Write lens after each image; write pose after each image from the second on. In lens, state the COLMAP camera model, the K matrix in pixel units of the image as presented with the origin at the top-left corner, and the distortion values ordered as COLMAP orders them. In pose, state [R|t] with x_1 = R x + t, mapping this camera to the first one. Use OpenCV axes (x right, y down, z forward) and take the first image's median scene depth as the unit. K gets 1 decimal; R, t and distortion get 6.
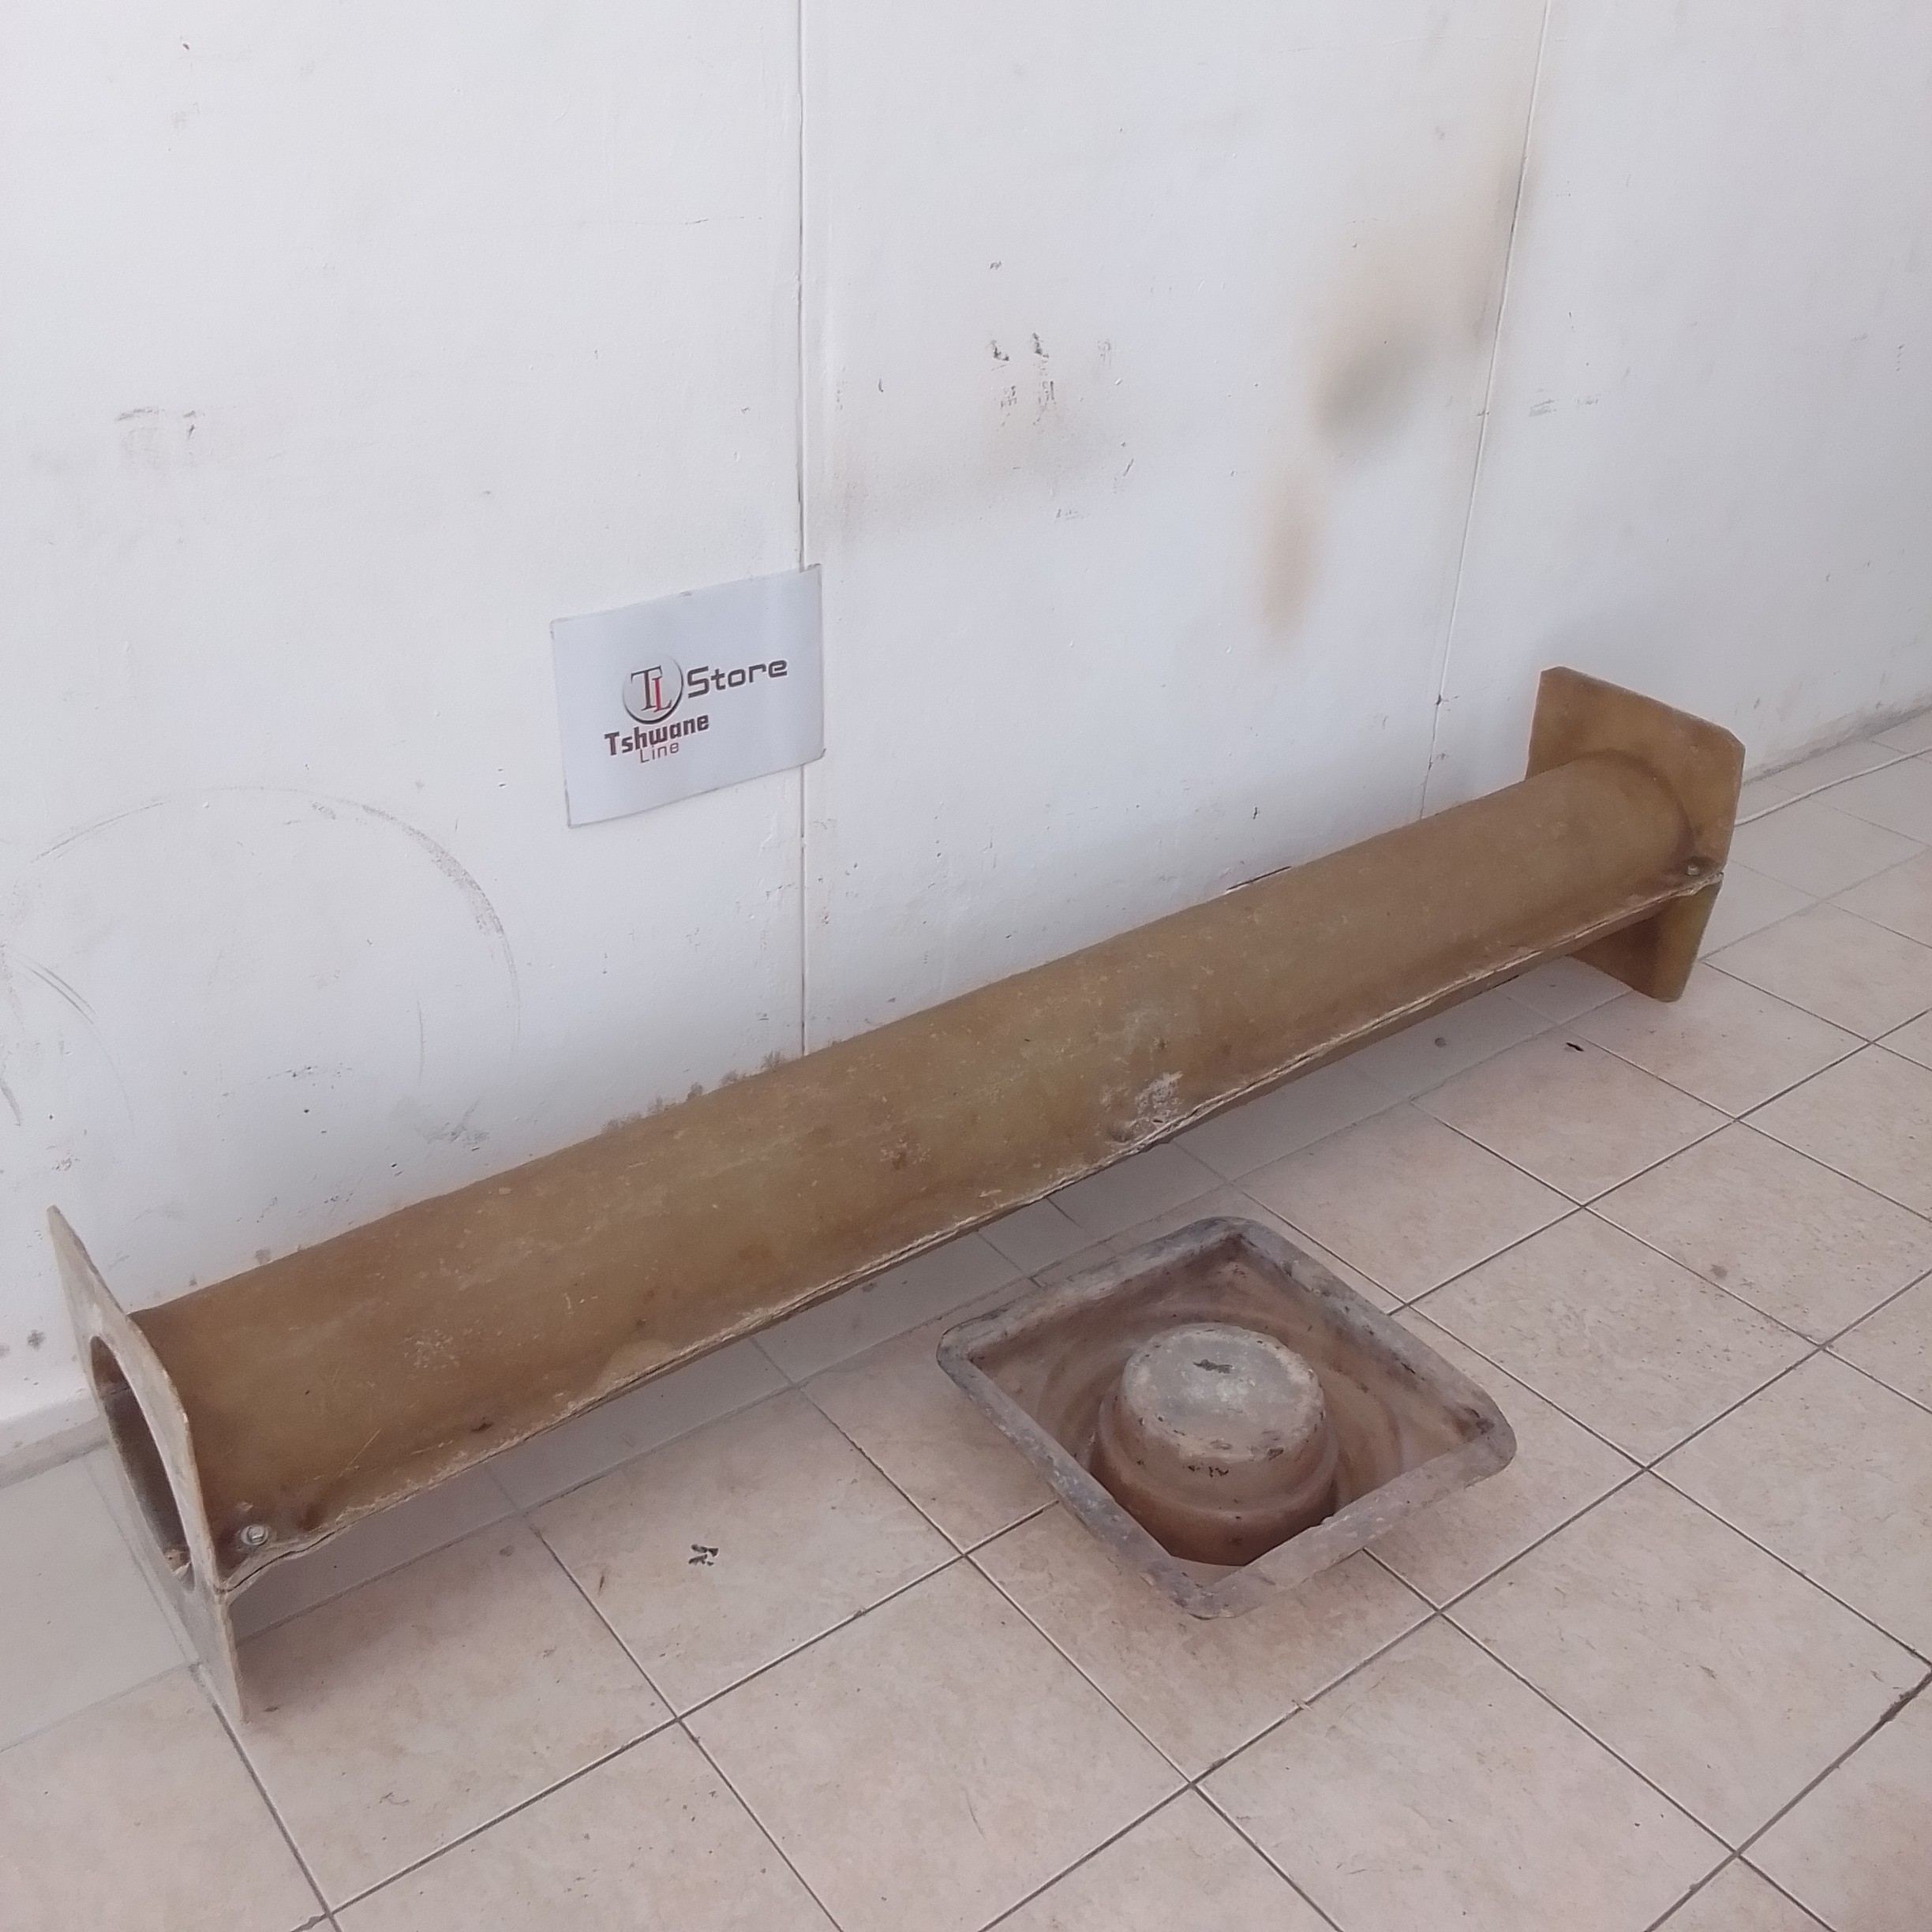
lens RADIAL K [[1995.9, 0, 968.5], [0, 1995.9, 940.4], [0, 0, 1]] dist [0.019400, 0.000000]
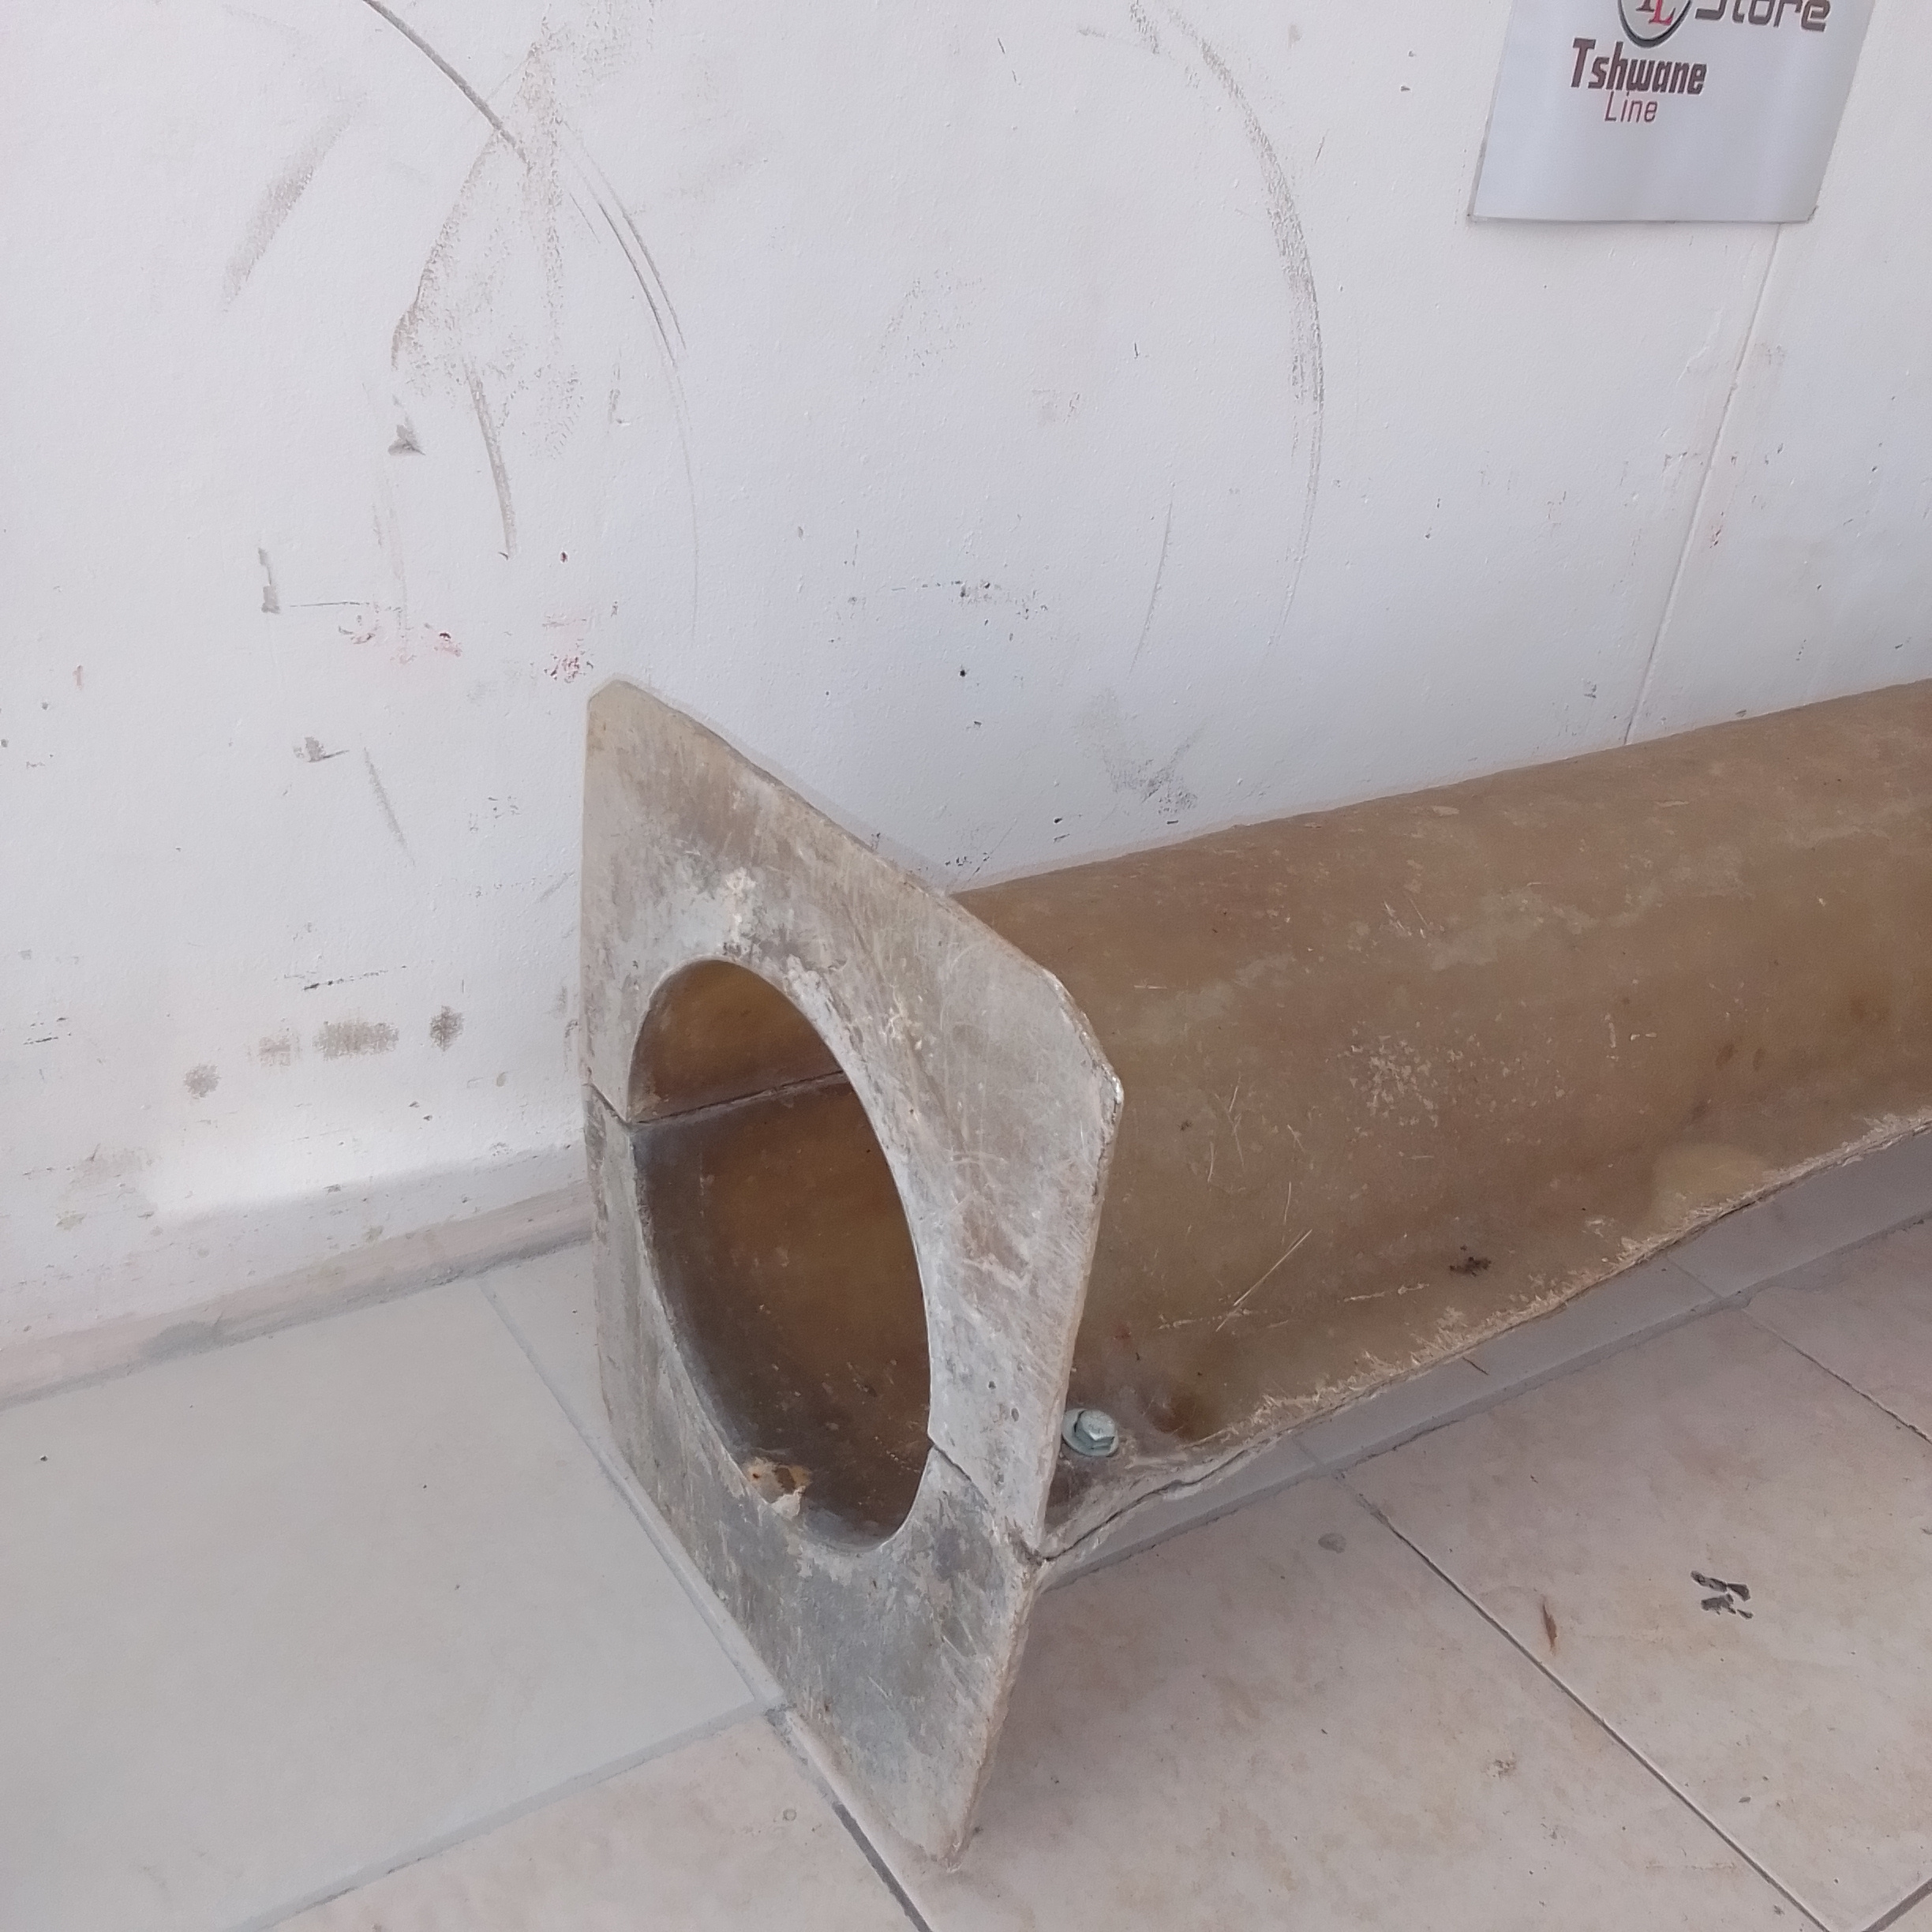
lens RADIAL K [[1995.9, 0, 958.7], [0, 1995.9, 949.7], [0, 0, 1]] dist [0.019400, 0.000000]
pose [[0.994534, 0.103978, -0.009539, -0.323515], [-0.104163, 0.994327, -0.021536, 0.172192], [0.007245, 0.022412, 0.999723, 0.479315]]
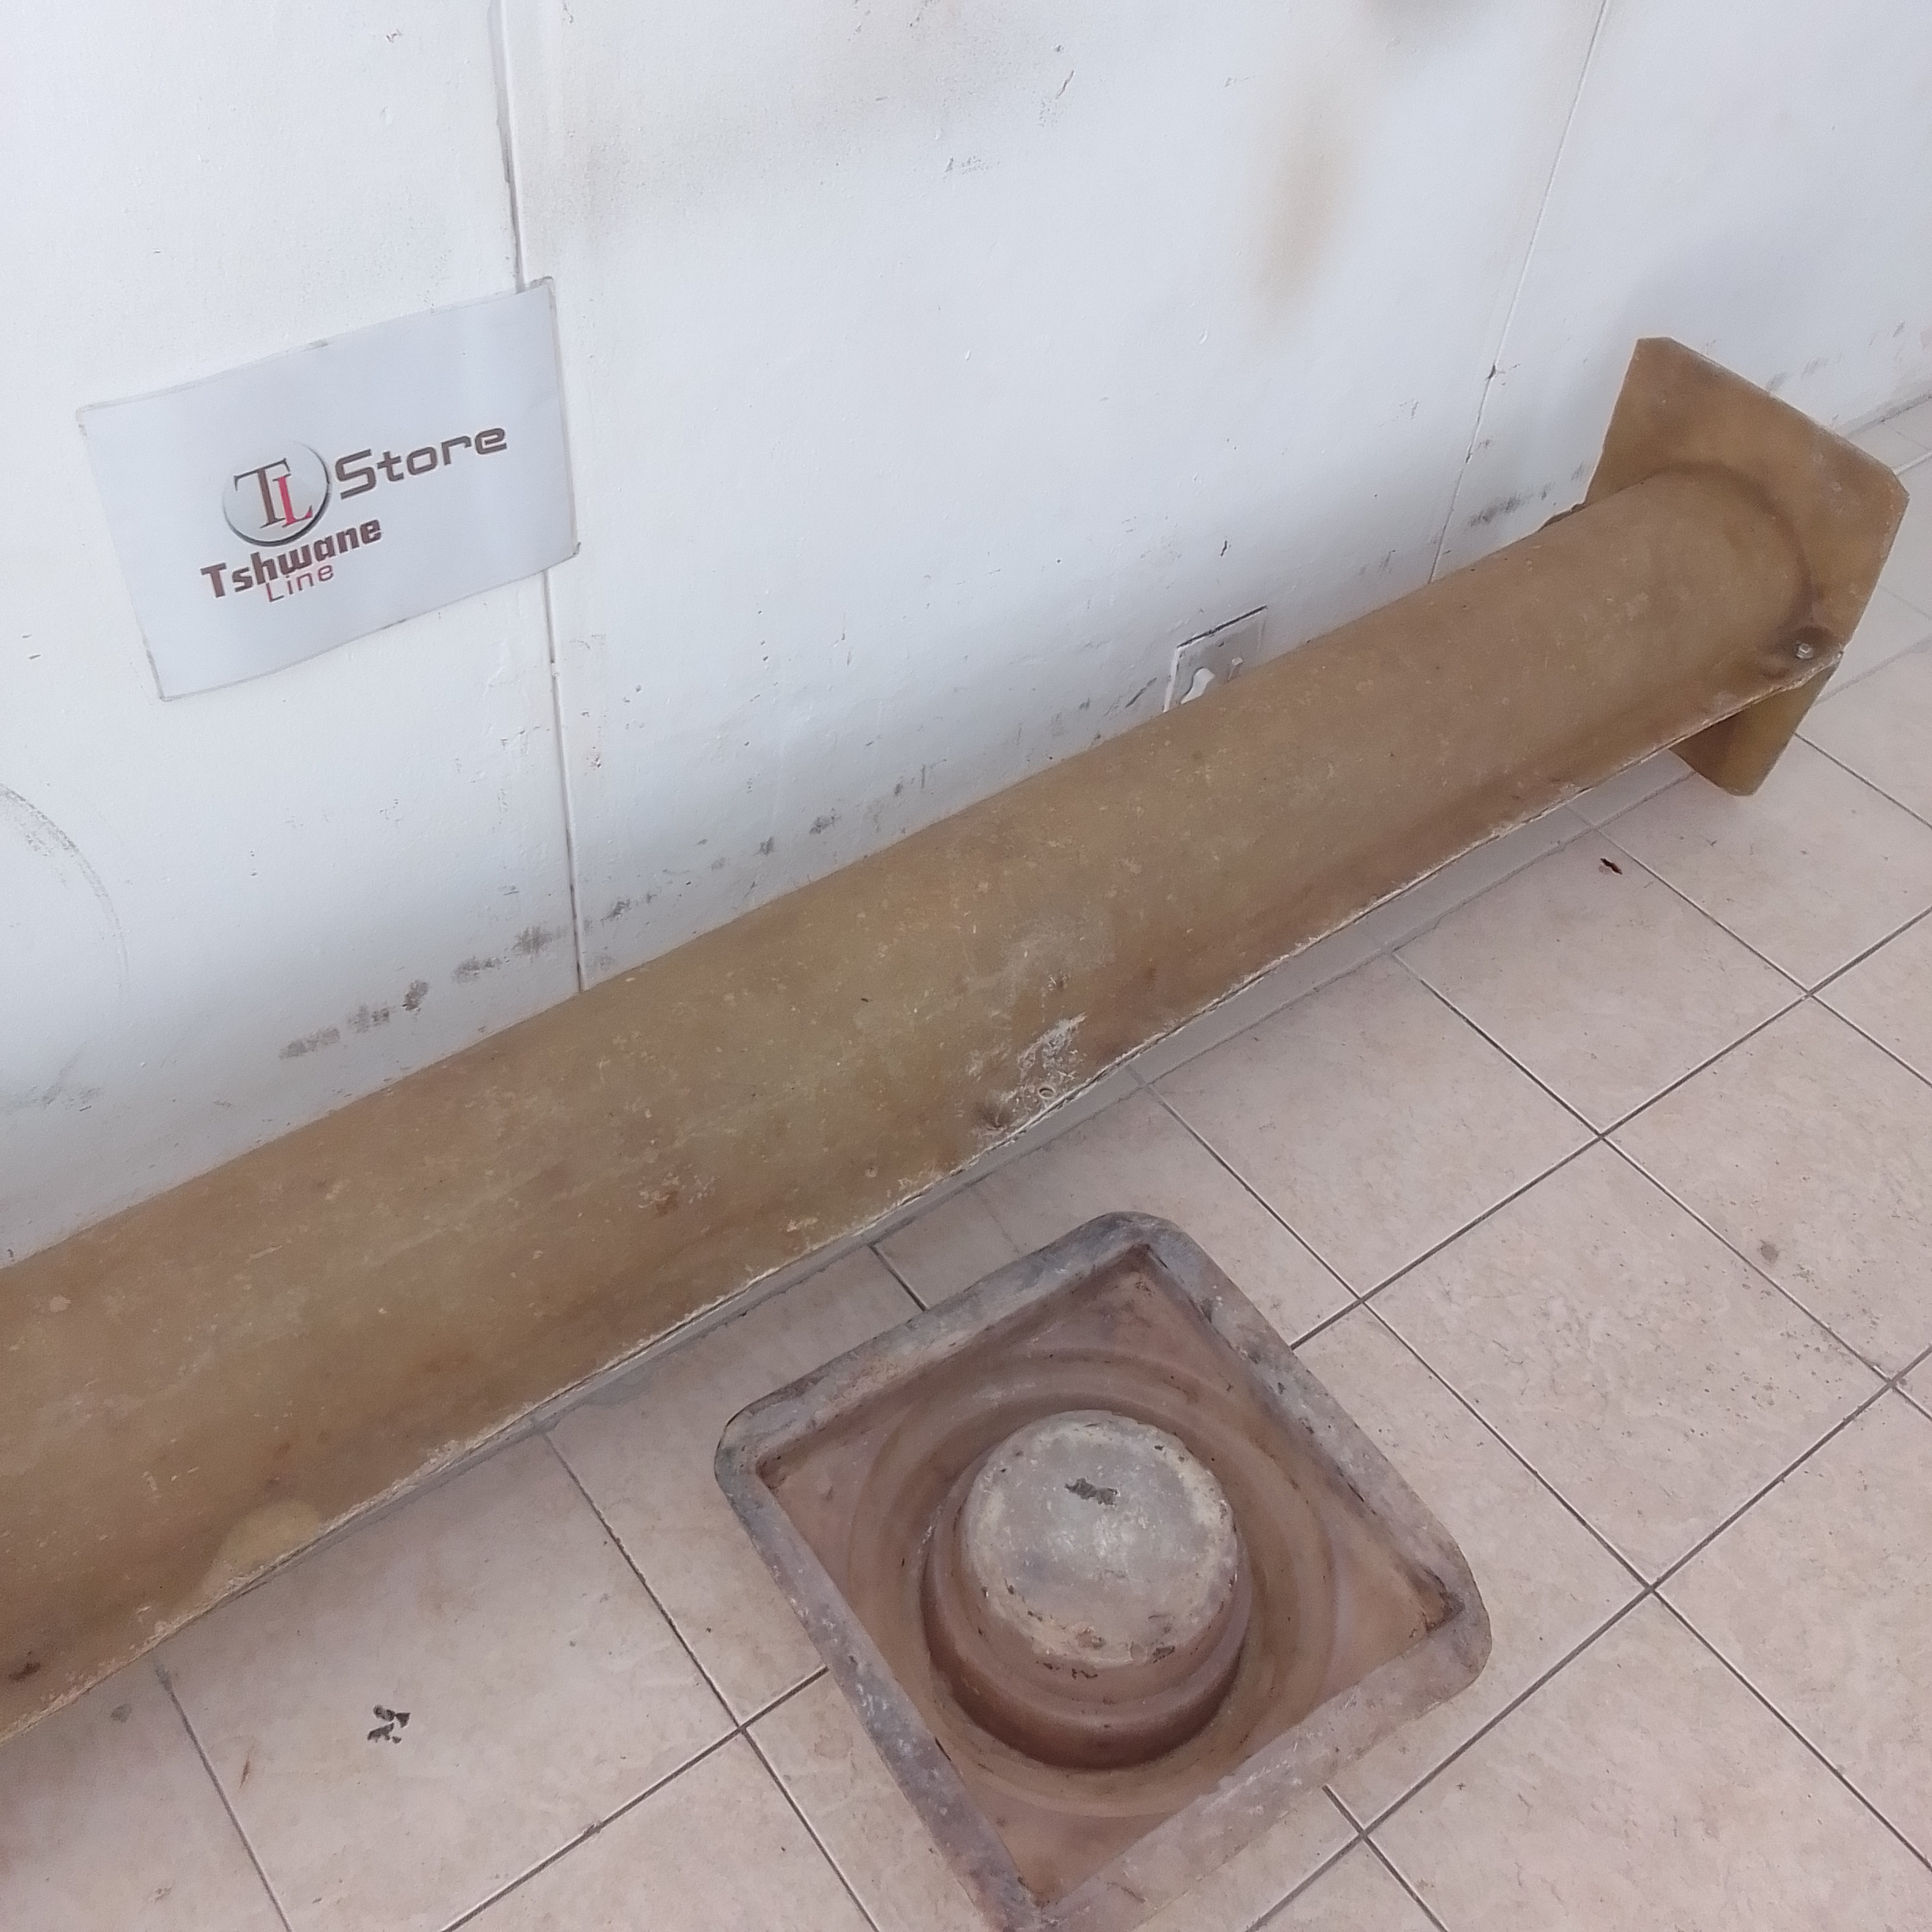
lens RADIAL K [[1995.9, 0, 969.6], [0, 1995.9, 931.4], [0, 0, 1]] dist [0.019400, 0.000000]
pose [[0.998874, 0.038152, 0.028210, 0.049206], [-0.044951, 0.951249, 0.305130, -0.203639], [-0.015194, -0.306055, 0.951893, 0.365199]]
